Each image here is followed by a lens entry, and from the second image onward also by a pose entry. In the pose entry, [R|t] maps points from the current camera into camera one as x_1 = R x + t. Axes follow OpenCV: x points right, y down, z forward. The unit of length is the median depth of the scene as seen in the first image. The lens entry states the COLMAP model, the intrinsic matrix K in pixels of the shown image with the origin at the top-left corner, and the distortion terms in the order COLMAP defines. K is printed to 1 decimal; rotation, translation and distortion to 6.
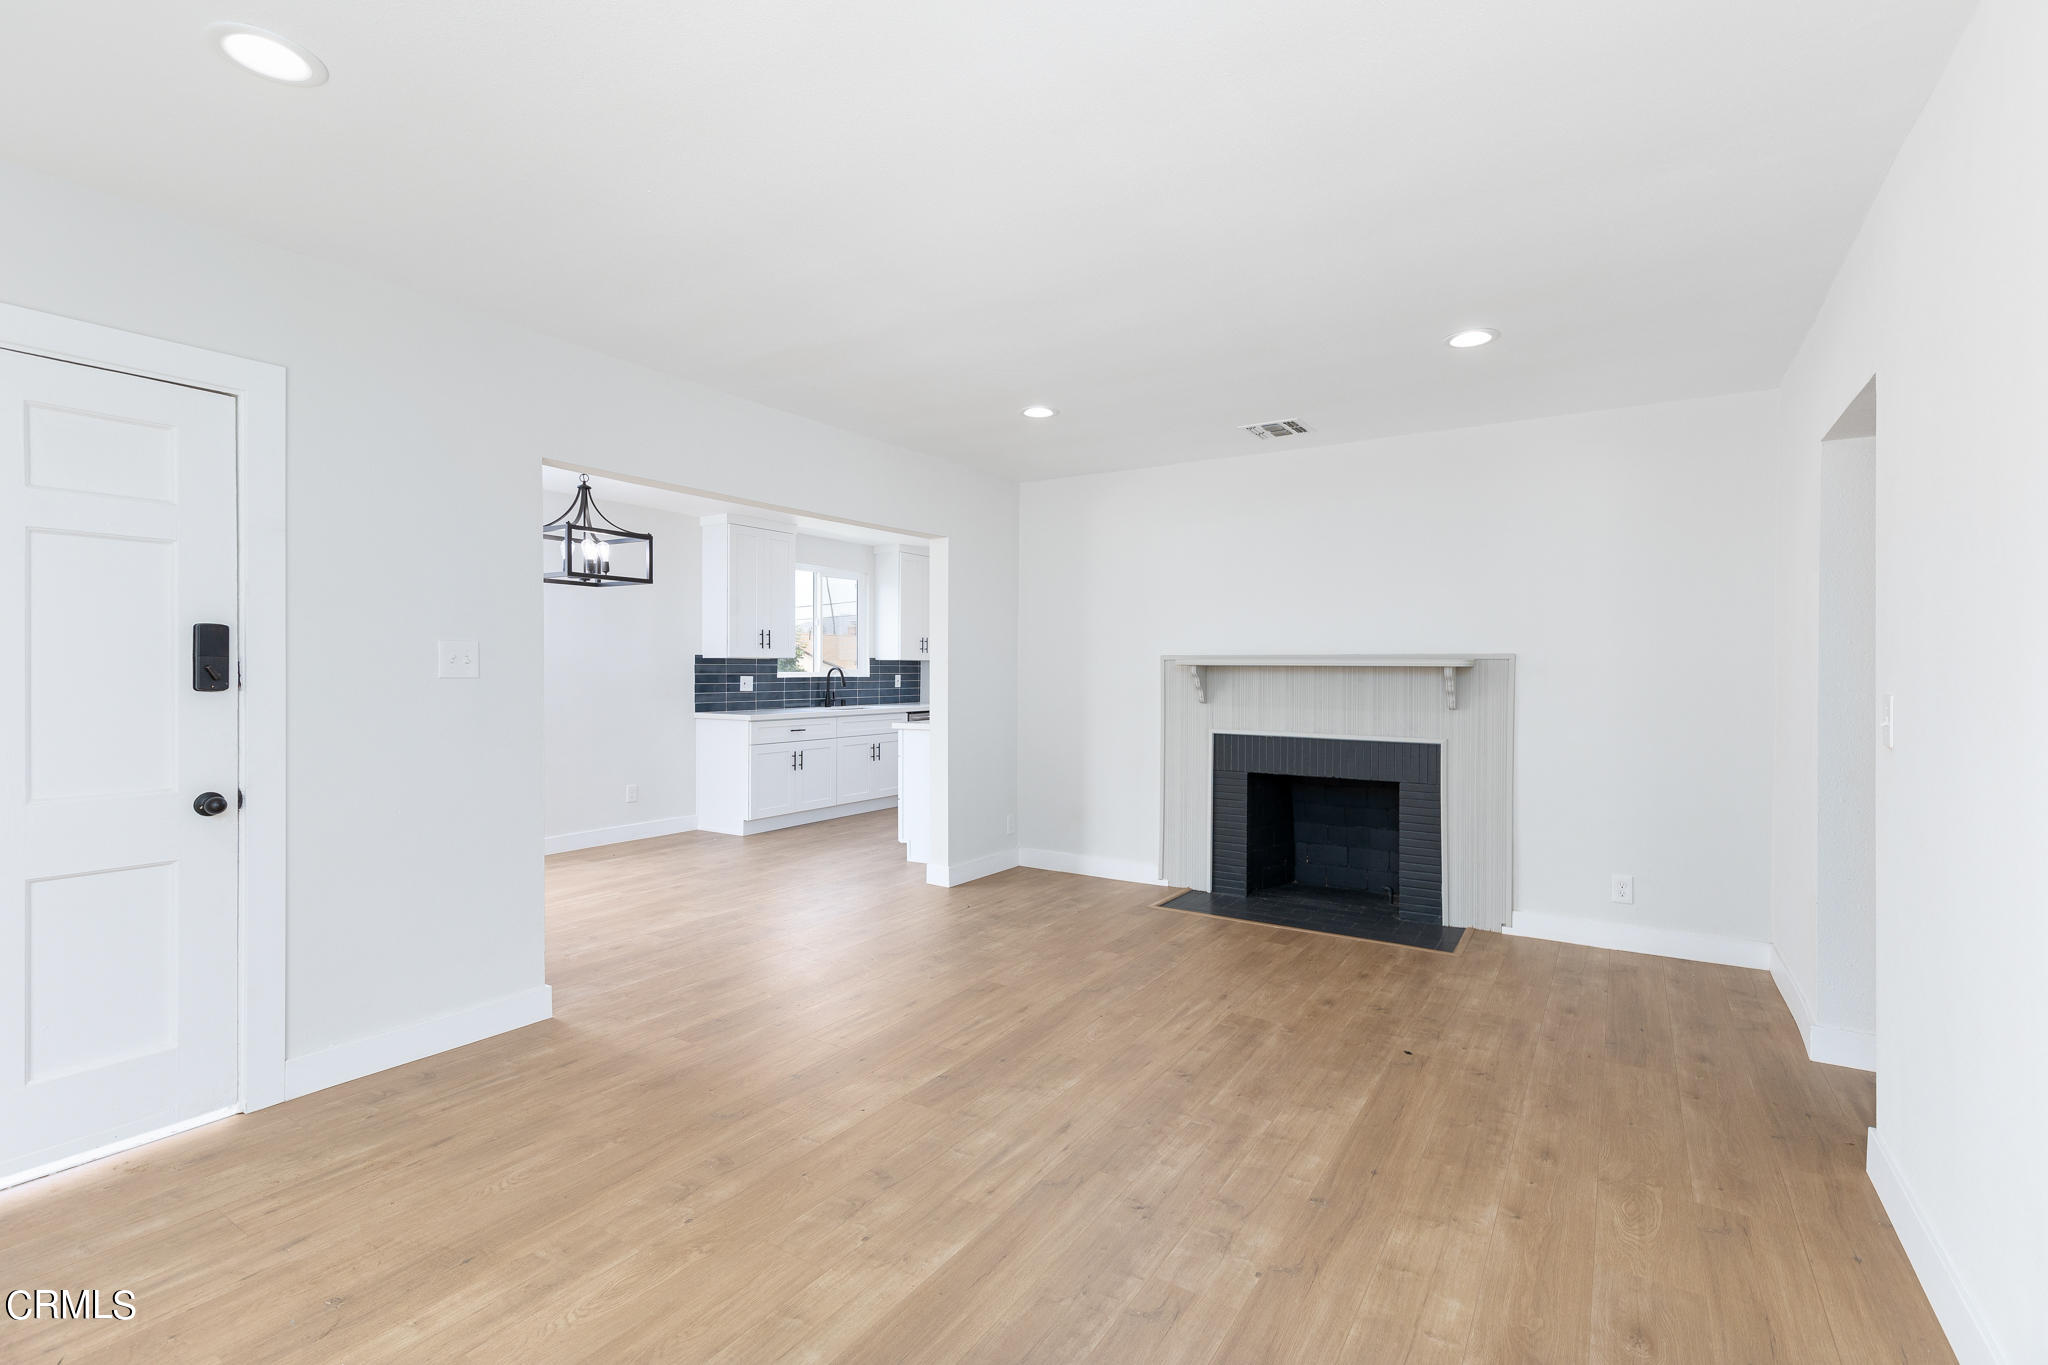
lens RADIAL K [[930.8, 0, 1039.7], [0, 930.8, 672.2], [0, 0, 1]] dist [0.007735, -0.002329]
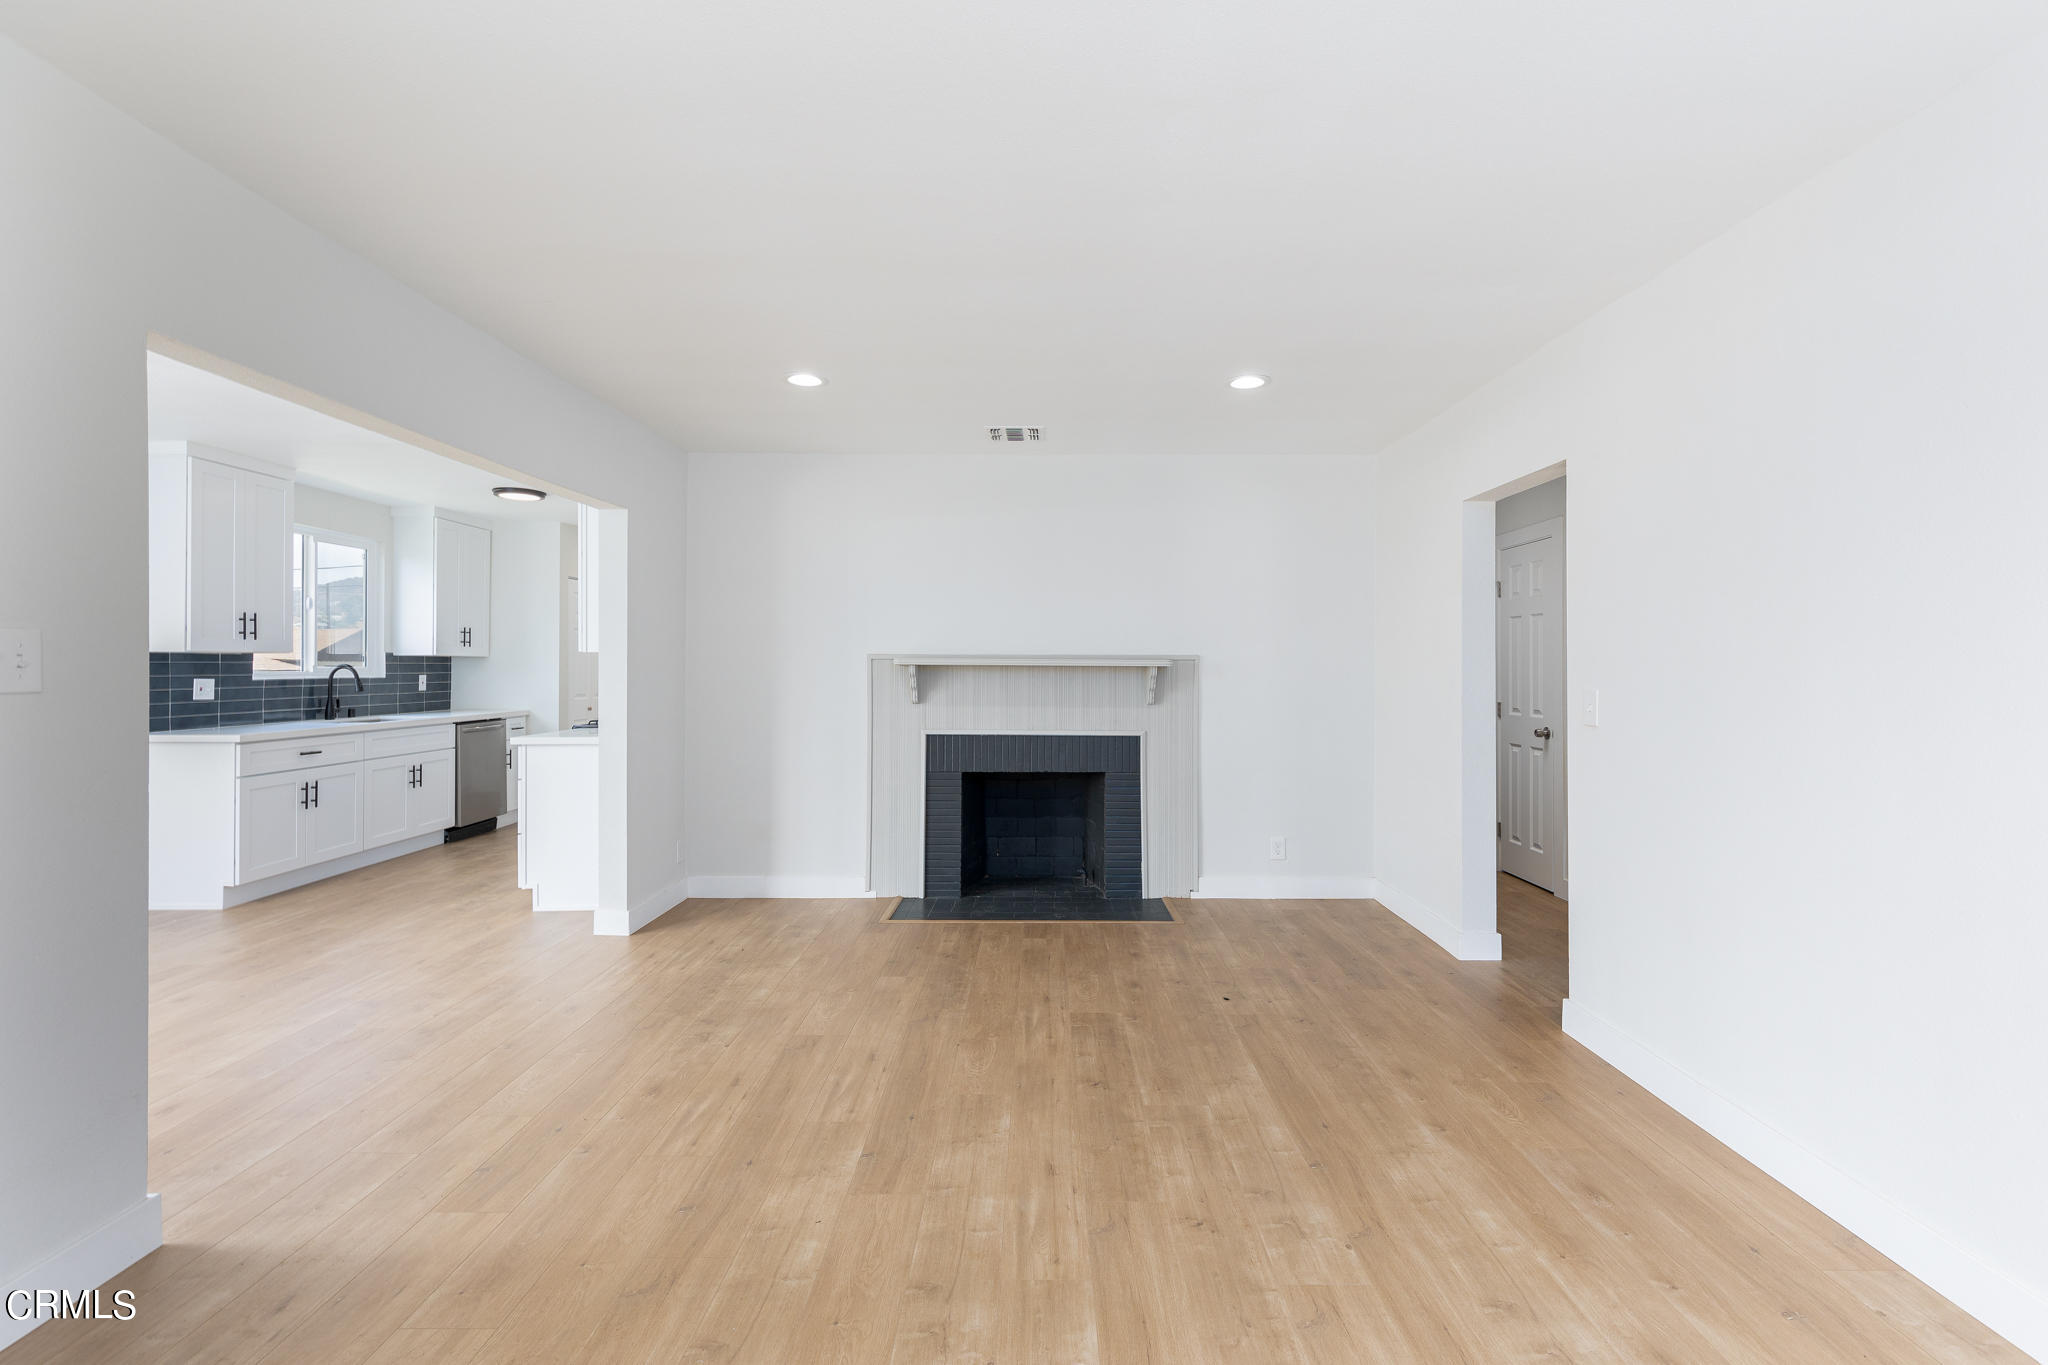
lens RADIAL K [[930.8, 0, 1049.7], [0, 930.8, 668.7], [0, 0, 1]] dist [0.007735, -0.002329]
pose [[0.843004, -0.002357, 0.537902, -0.259208], [0.001567, 0.999997, 0.001927, -0.005883], [-0.537905, -0.000781, 0.843005, 0.120835]]
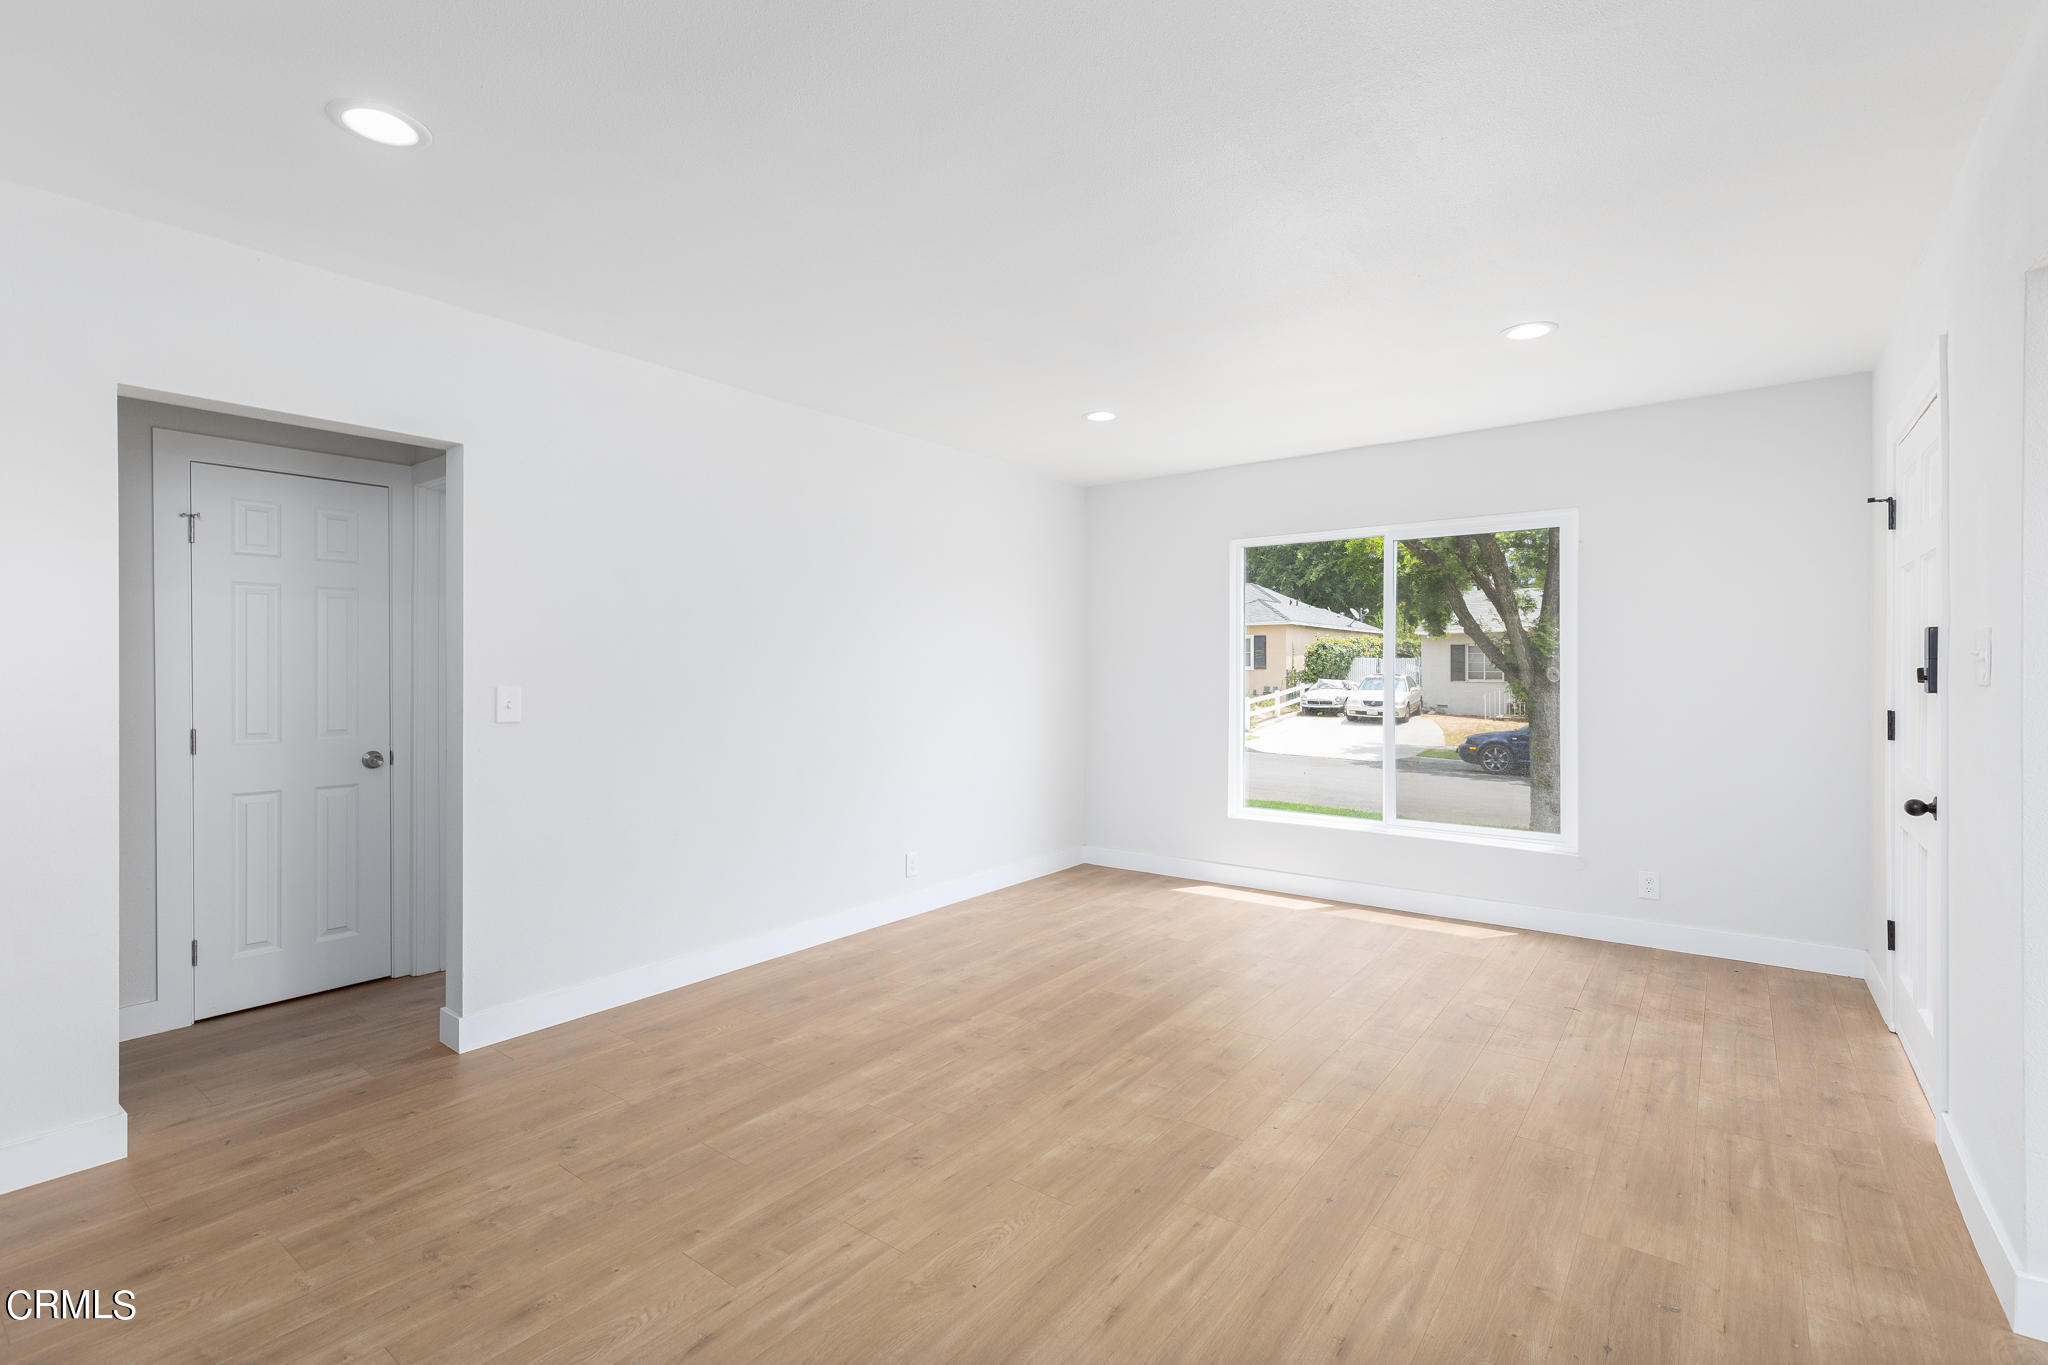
lens RADIAL K [[930.8, 0, 1022.8], [0, 930.8, 684.5], [0, 0, 1]] dist [0.007735, -0.002329]
pose [[-0.995524, -0.001586, 0.094501, -0.011579], [0.000013, 0.999857, 0.016927, -0.002981], [-0.094514, 0.016852, -0.995381, 1.128146]]
